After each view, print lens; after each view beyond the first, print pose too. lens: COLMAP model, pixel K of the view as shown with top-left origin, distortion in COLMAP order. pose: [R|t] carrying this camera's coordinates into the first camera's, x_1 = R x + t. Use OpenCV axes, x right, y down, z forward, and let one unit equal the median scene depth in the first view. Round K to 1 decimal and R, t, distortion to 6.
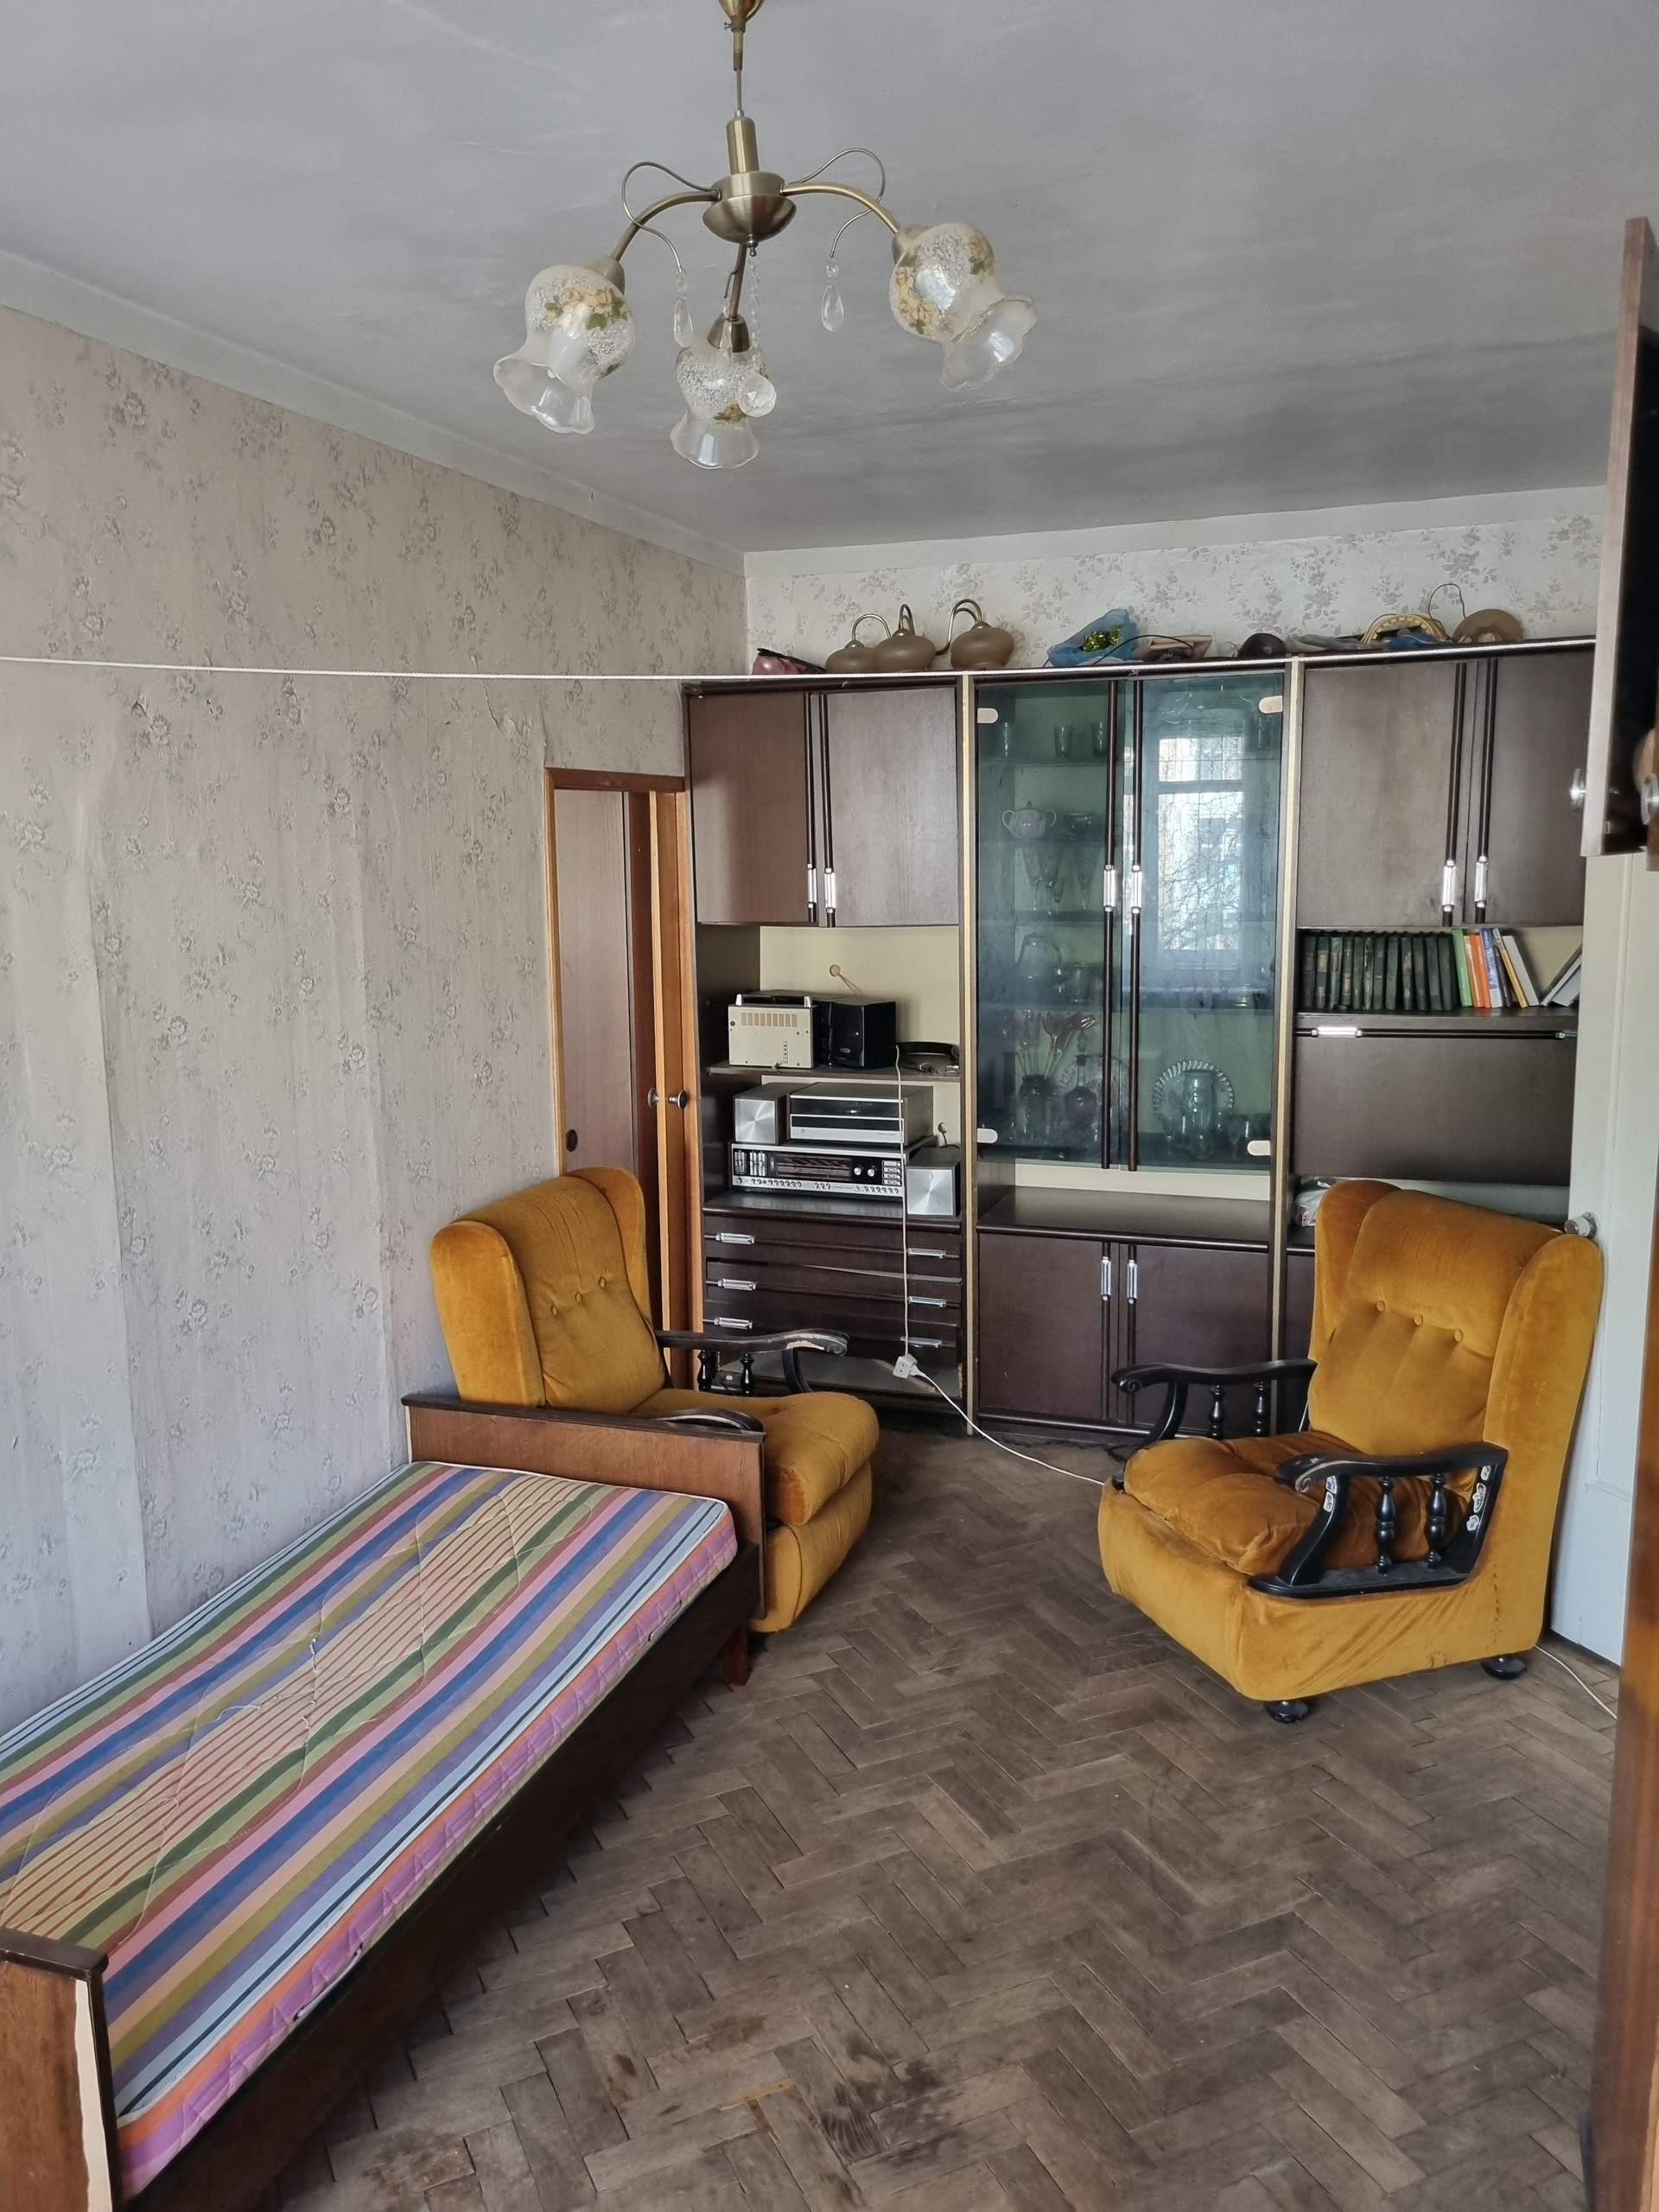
lens RADIAL K [[1657.0, 0, 831.5], [0, 1657.0, 1108.7], [0, 0, 1]] dist [0.010013, 0.001169]
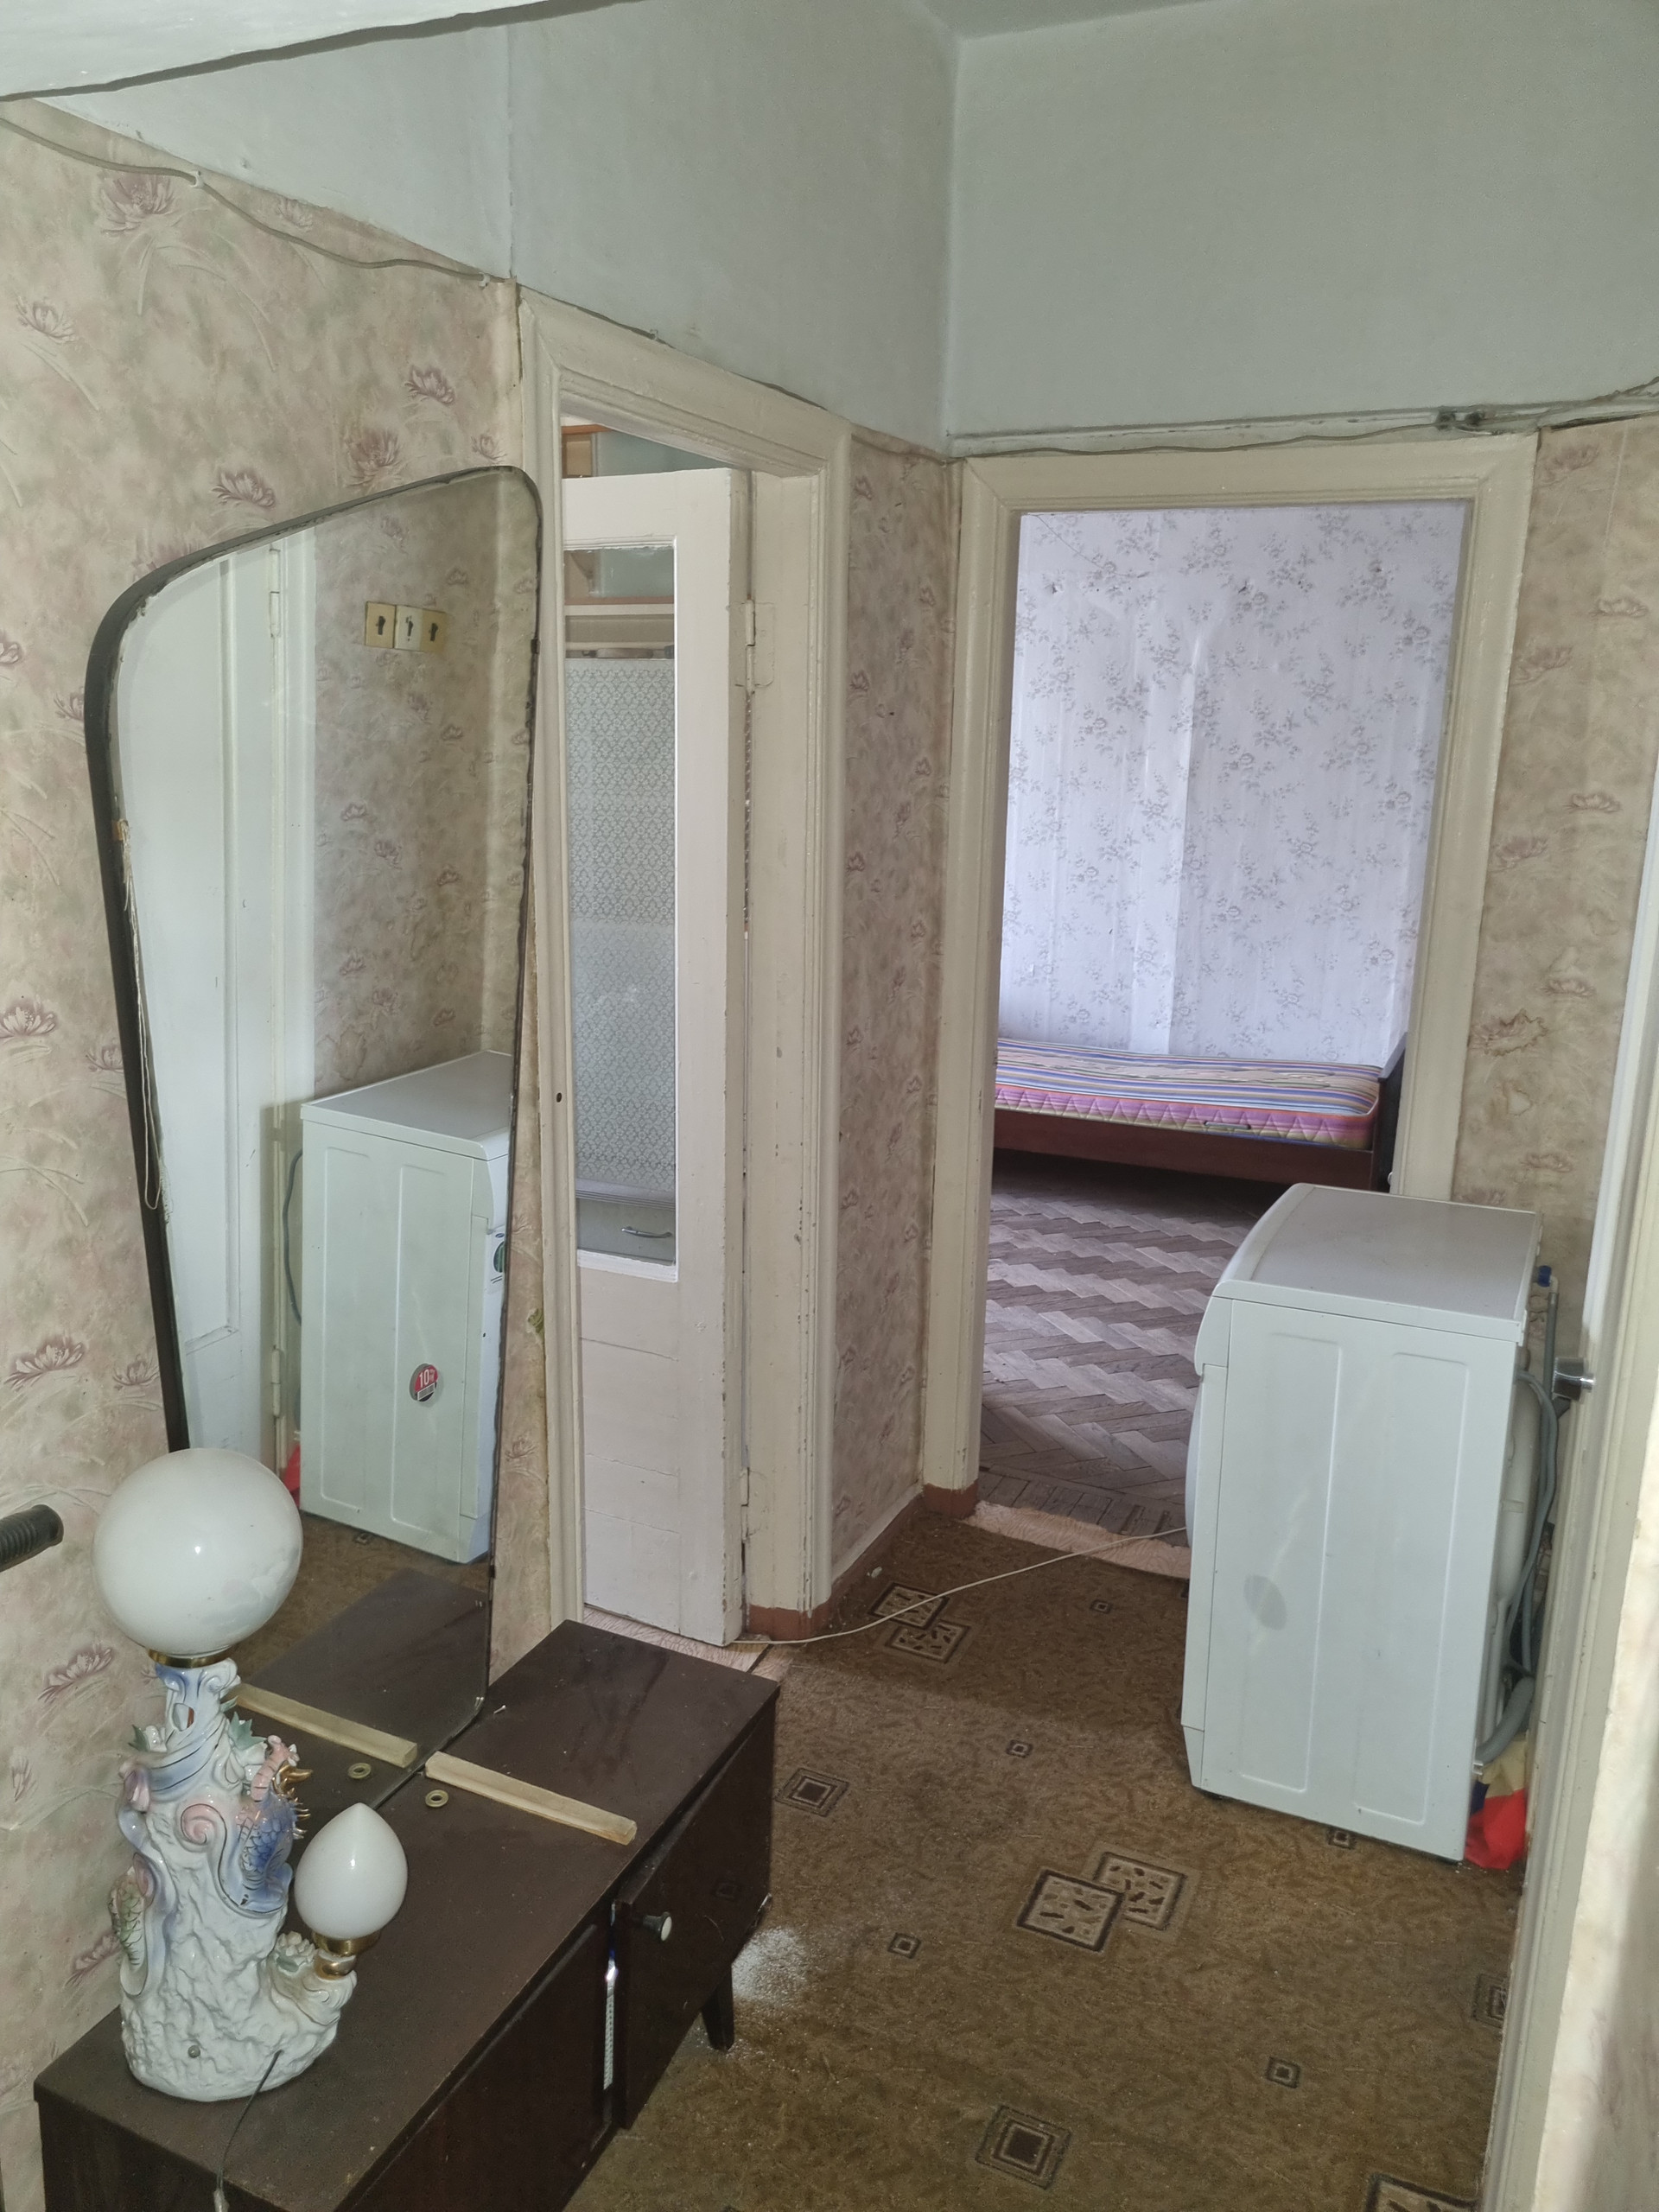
lens RADIAL K [[1657.0, 0, 829.8], [0, 1657.0, 1104.9], [0, 0, 1]] dist [0.010013, 0.001169]
pose [[-0.087583, 0.228467, -0.969604, 1.596814], [-0.178804, 0.953931, 0.240925, -0.043584], [0.979979, 0.194470, -0.042698, 0.688378]]
